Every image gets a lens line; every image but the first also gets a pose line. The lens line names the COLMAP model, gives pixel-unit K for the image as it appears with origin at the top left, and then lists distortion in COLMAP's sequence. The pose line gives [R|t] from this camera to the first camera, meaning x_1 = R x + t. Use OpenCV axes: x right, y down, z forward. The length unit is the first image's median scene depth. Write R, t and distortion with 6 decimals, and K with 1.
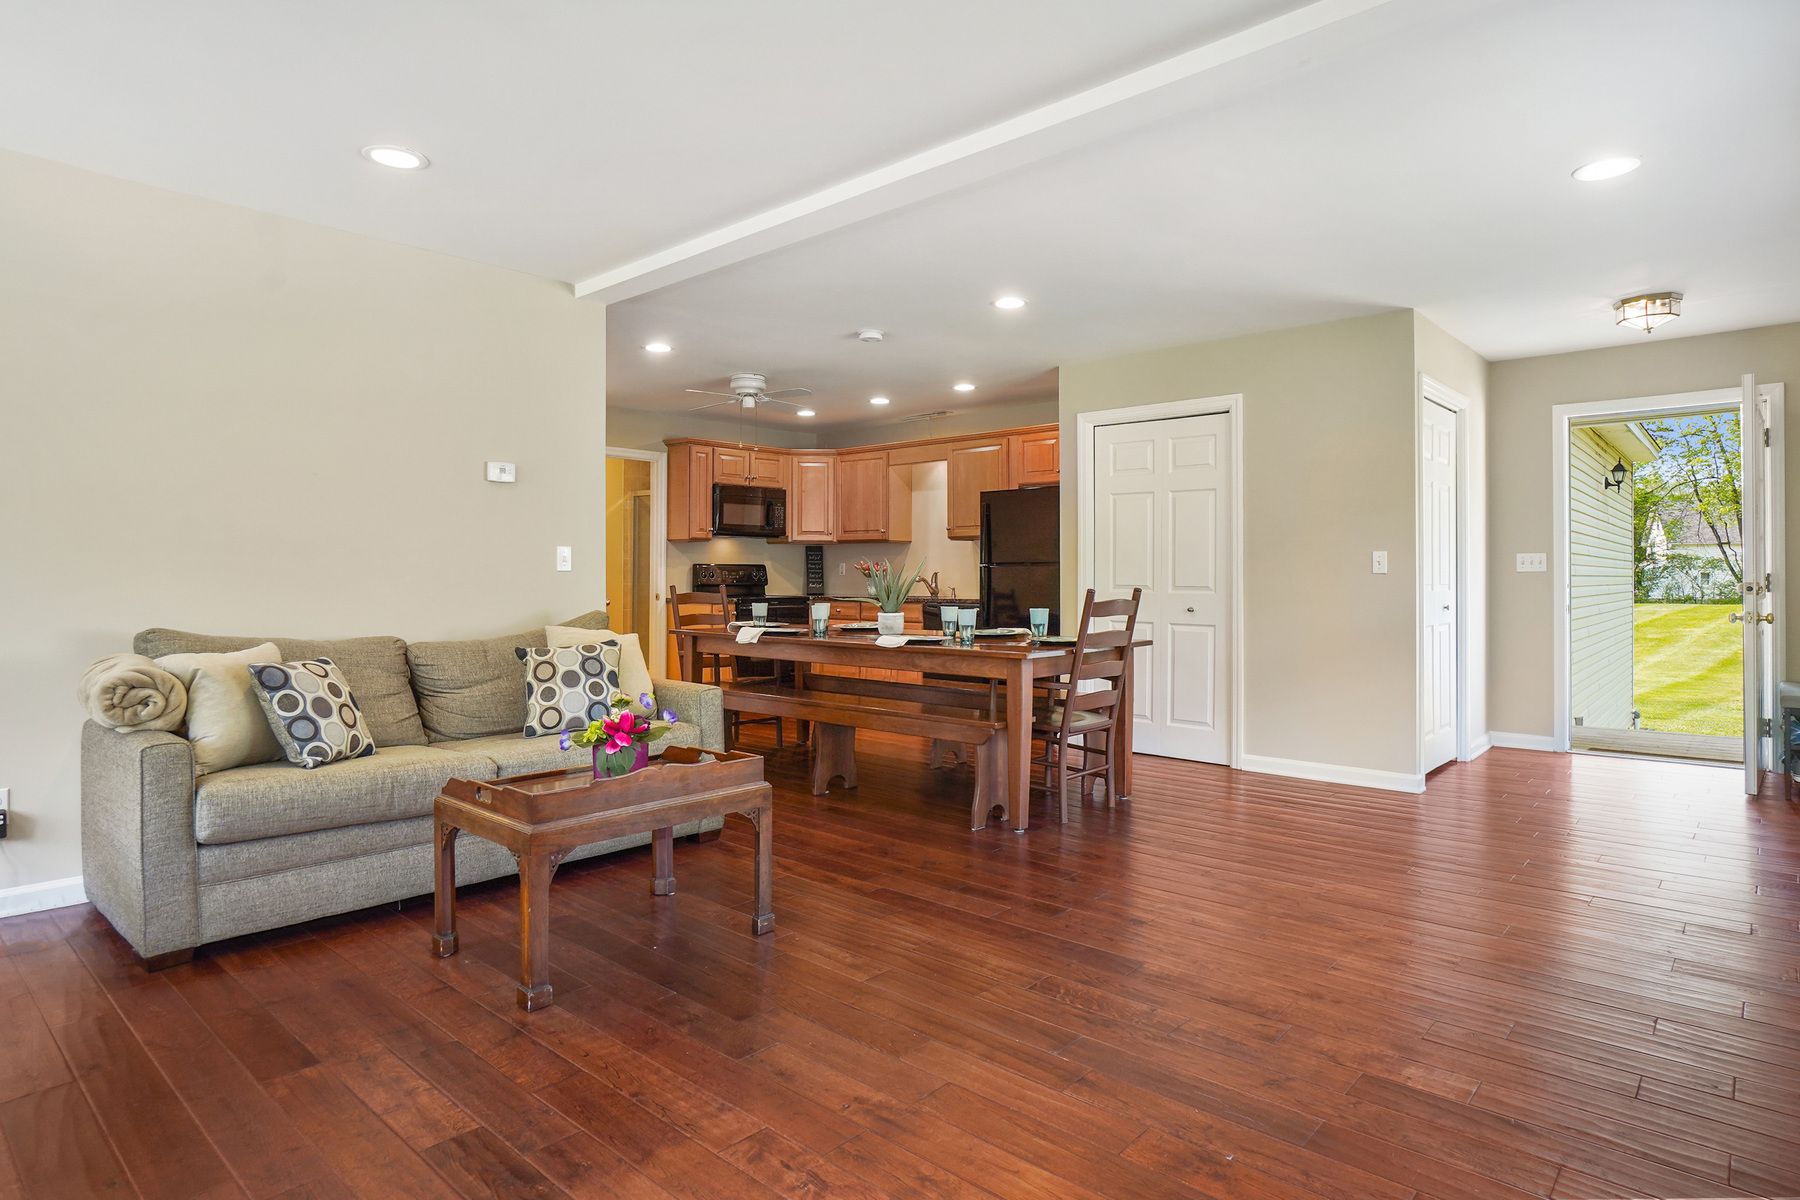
lens RADIAL K [[932.9, 0, 927.5], [0, 932.9, 581.6], [0, 0, 1]] dist [-0.034416, 0.010218]
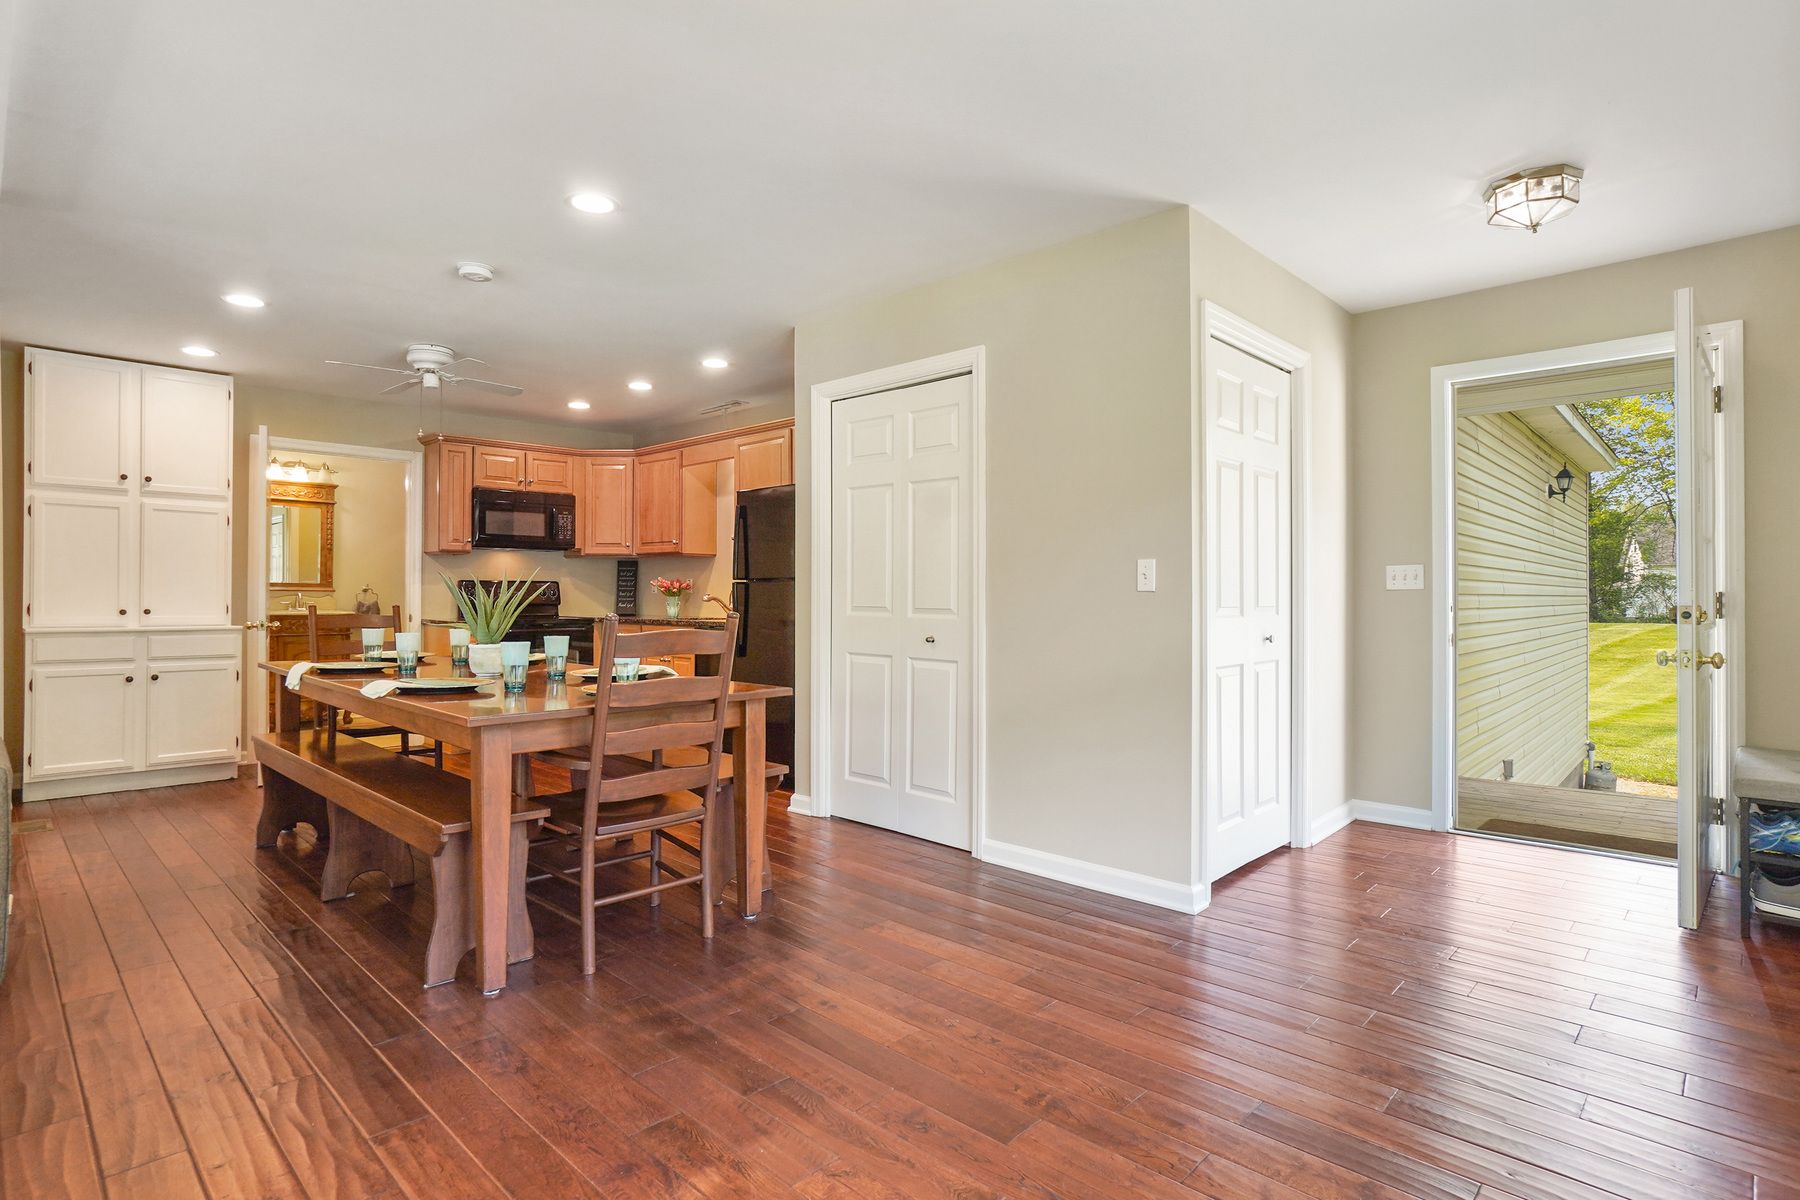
lens RADIAL K [[893.2, 0, 895.5], [0, 893.2, 600.2], [0, 0, 1]] dist [-0.028552, 0.000892]
pose [[0.999642, 0.001118, -0.026740, 0.258508], [-0.001120, 0.999999, -0.000075, -0.001540], [0.026740, 0.000105, 0.999642, 0.265676]]
